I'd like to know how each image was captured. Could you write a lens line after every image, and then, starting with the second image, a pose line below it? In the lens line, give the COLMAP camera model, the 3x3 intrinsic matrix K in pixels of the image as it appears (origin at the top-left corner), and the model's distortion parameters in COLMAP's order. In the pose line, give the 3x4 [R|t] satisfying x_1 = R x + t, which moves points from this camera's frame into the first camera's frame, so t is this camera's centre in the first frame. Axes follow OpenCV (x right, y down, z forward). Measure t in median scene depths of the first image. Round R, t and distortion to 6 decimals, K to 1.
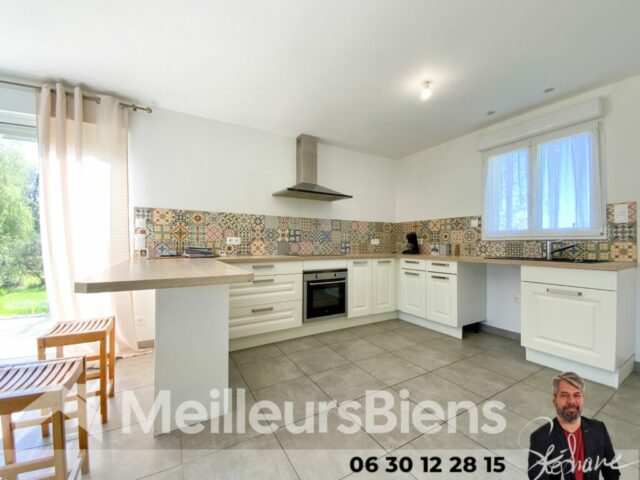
lens RADIAL K [[260.4, 0, 321.7], [0, 260.4, 241.3], [0, 0, 1]] dist [0.008263, -0.012989]
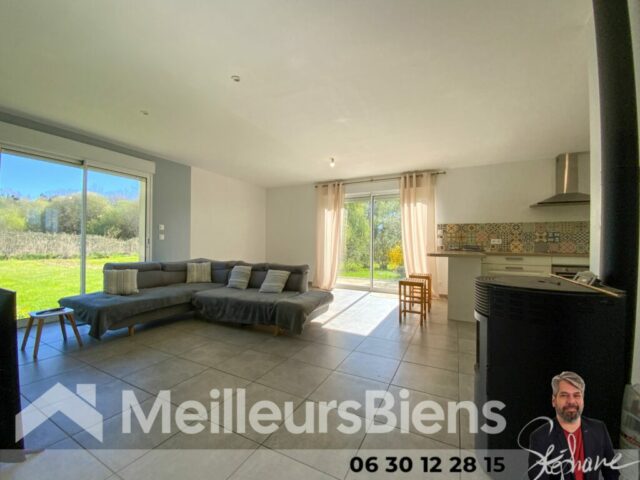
lens RADIAL K [[260.4, 0, 321.7], [0, 260.4, 241.3], [0, 0, 1]] dist [0.008263, -0.012989]
pose [[0.530152, -0.002330, -0.847900, 0.406036], [0.001778, 0.999997, -0.001637, -0.002405], [0.847901, -0.000640, 0.530154, -0.654958]]
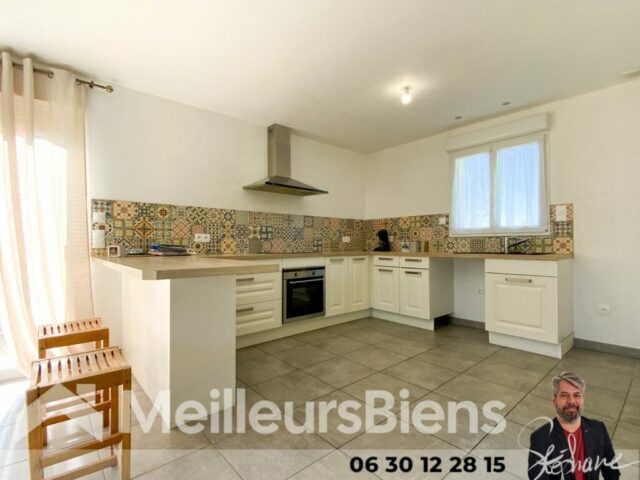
lens RADIAL K [[305.8, 0, 321.0], [0, 305.8, 242.5], [0, 0, 1]] dist [0.000131, -0.010622]
pose [[0.982107, -0.005015, 0.188258, -0.135086], [0.004234, 0.999981, 0.004552, 0.011306], [-0.188277, -0.003674, 0.982109, -0.123432]]
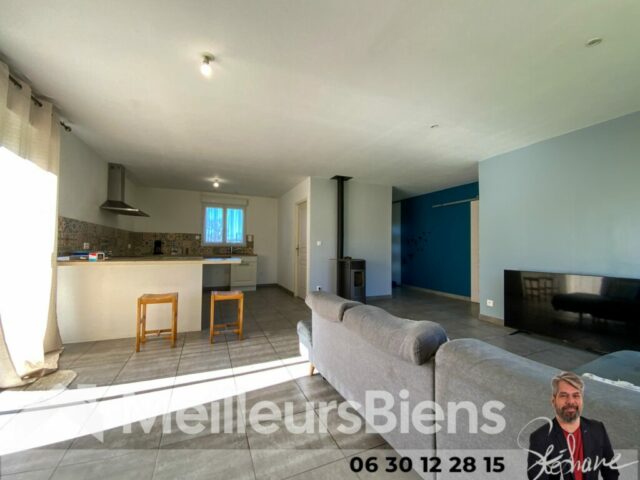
lens RADIAL K [[260.4, 0, 321.7], [0, 260.4, 241.3], [0, 0, 1]] dist [0.008263, -0.012989]
pose [[0.117651, 0.023171, 0.992785, -1.380546], [-0.017879, 0.999615, -0.021212, -0.016613], [-0.992894, -0.015255, 0.118020, -0.180527]]
